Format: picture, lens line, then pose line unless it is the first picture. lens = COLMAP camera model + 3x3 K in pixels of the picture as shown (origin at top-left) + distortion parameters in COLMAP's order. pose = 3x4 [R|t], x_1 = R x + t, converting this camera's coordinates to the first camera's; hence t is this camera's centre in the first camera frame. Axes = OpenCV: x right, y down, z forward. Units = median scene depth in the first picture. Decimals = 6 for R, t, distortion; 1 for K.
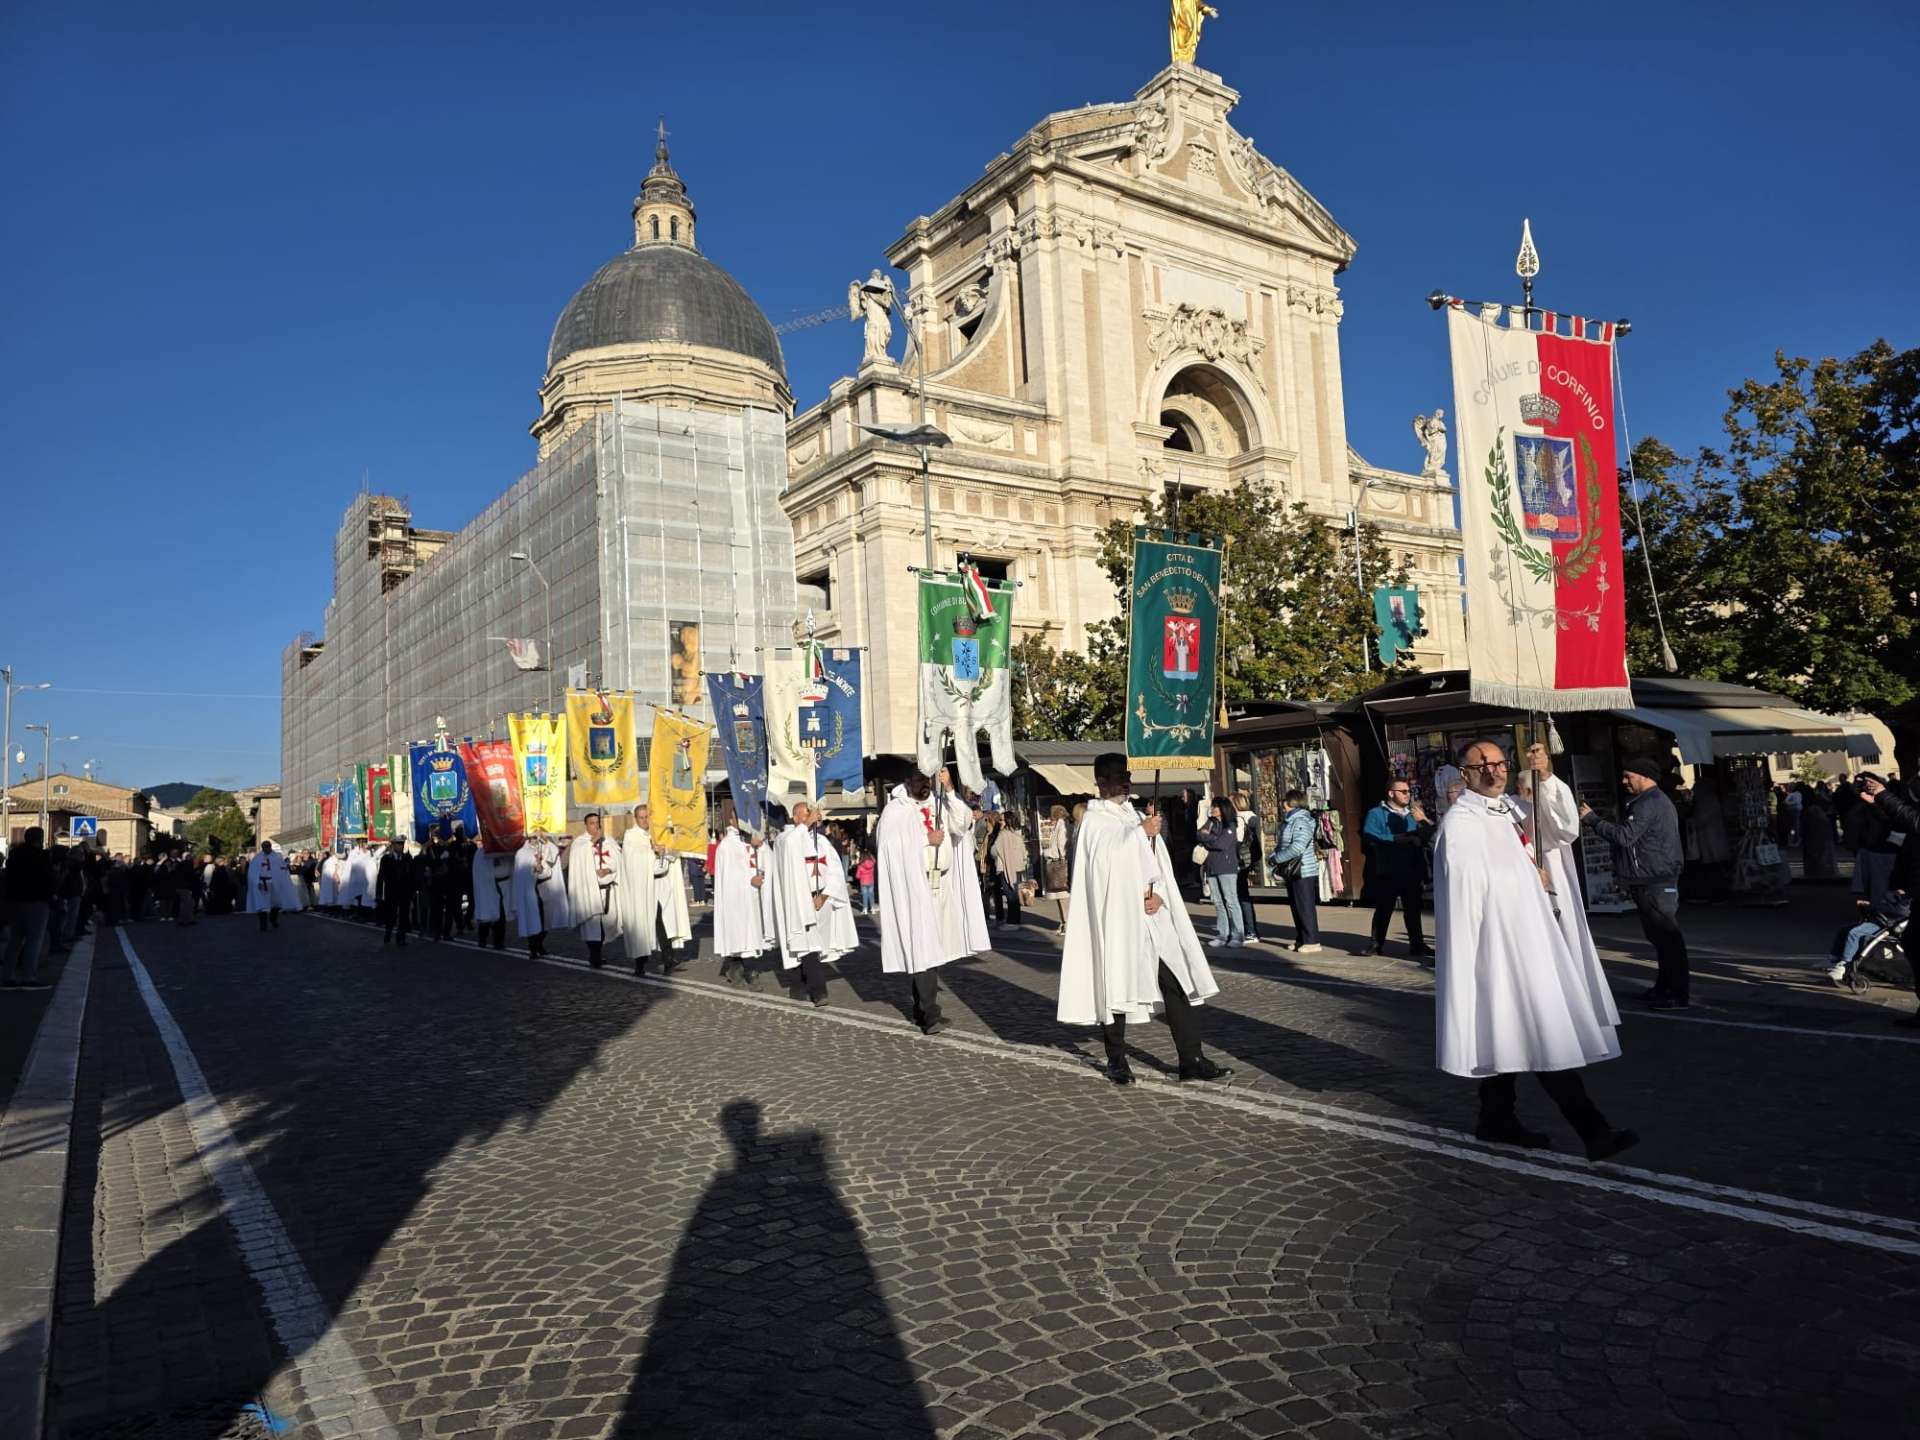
lens RADIAL K [[1155.0, 0, 960.0], [0, 1155.0, 720.0], [0, 0, 1]] dist [0.061826, -0.065394]
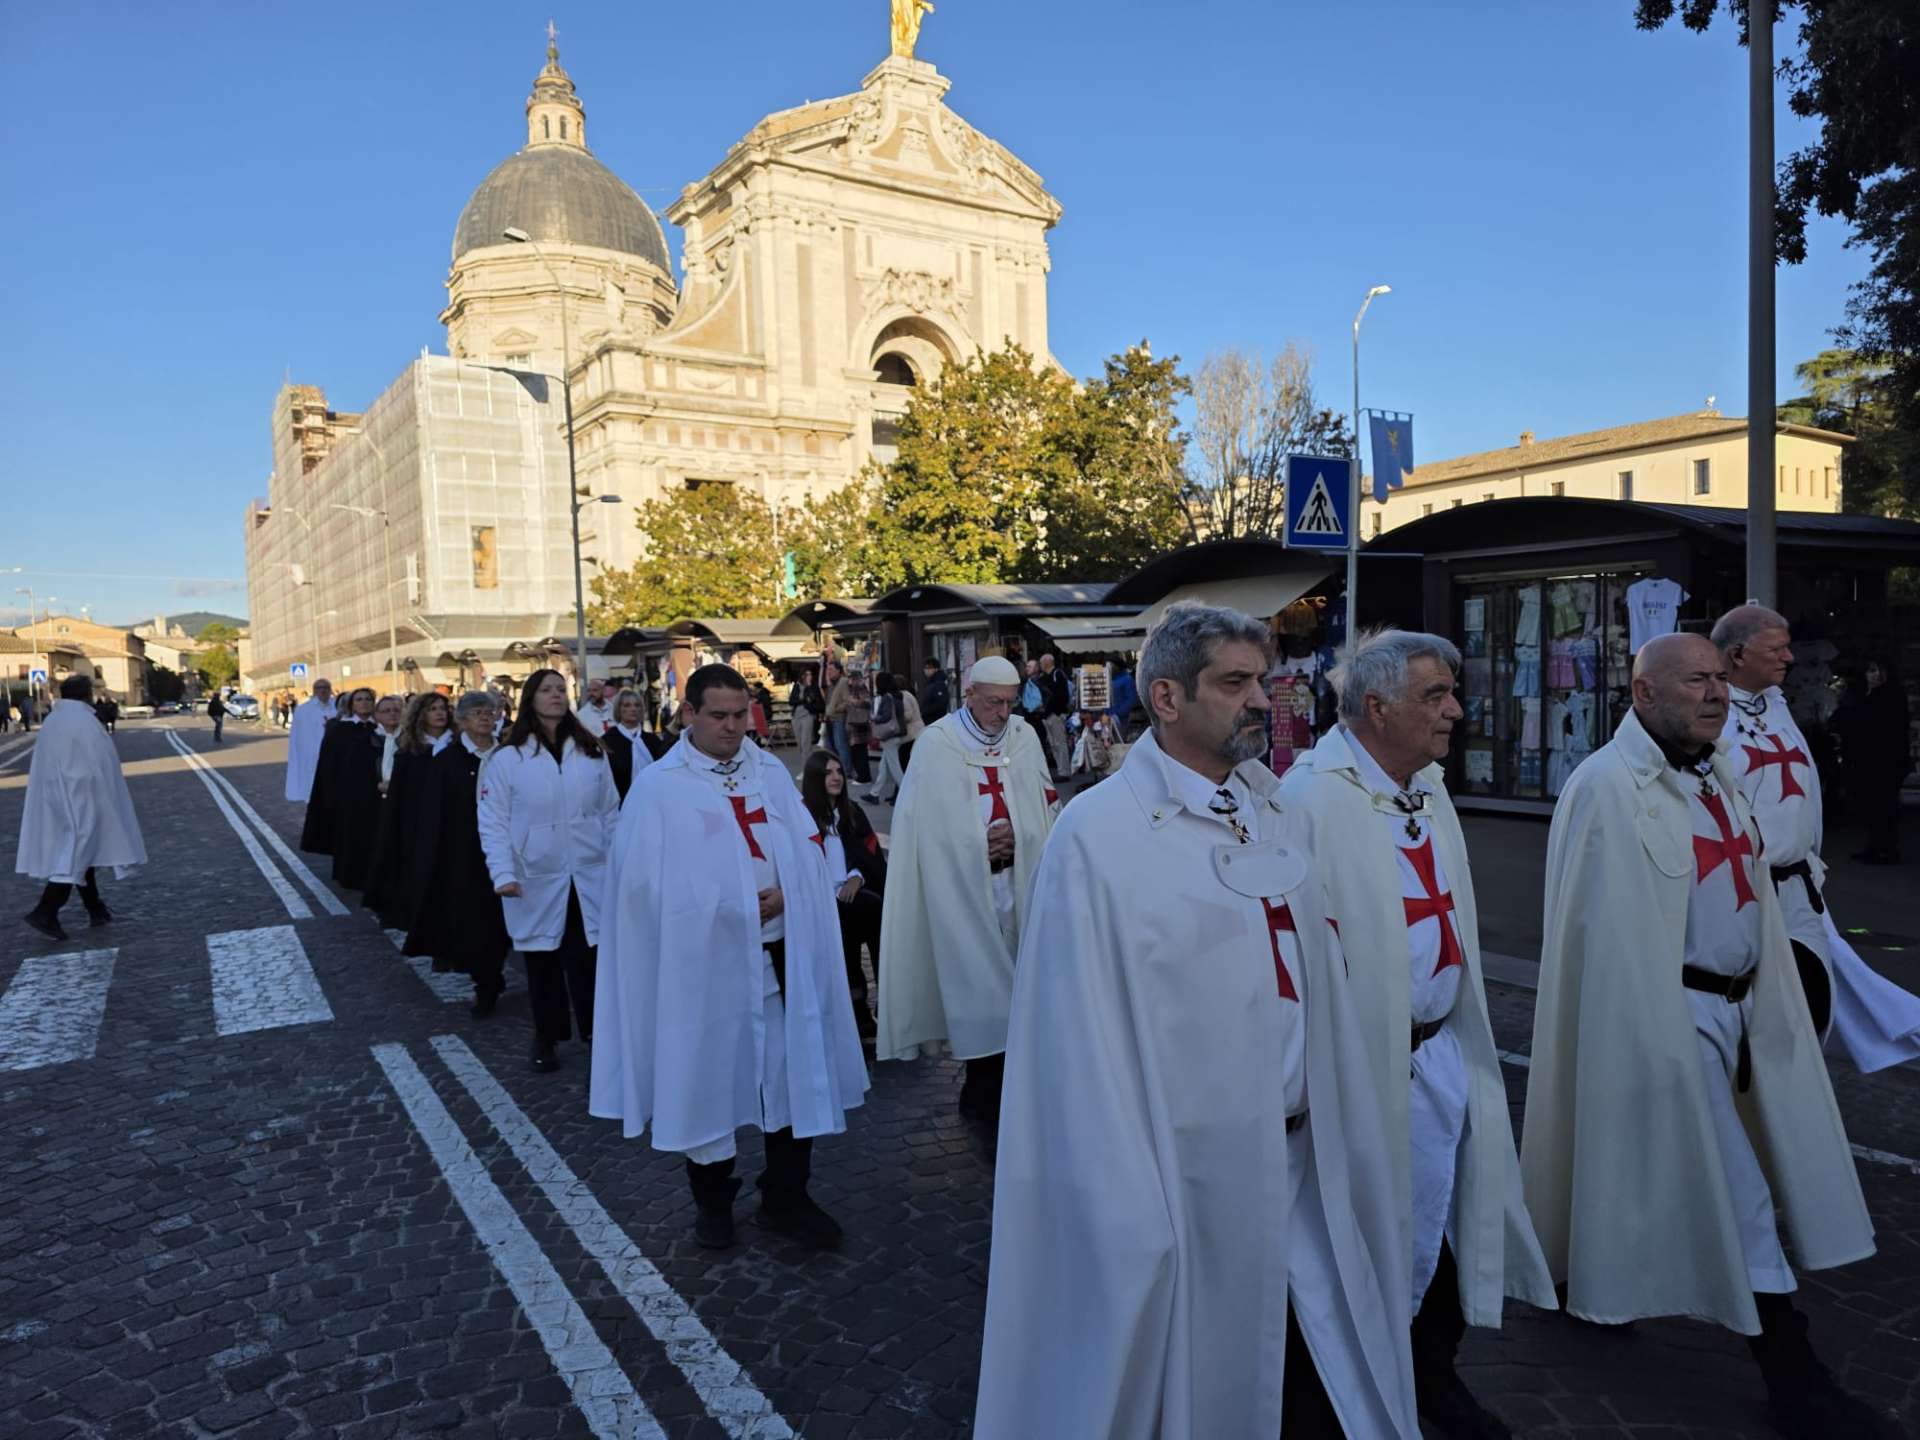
lens RADIAL K [[1155.0, 0, 960.0], [0, 1155.0, 720.0], [0, 0, 1]] dist [0.061826, -0.065394]
pose [[0.999766, 0.015037, -0.015561, 0.284077], [-0.012762, 0.990471, 0.137129, -0.046414], [0.017474, -0.136898, 0.990431, -0.296661]]
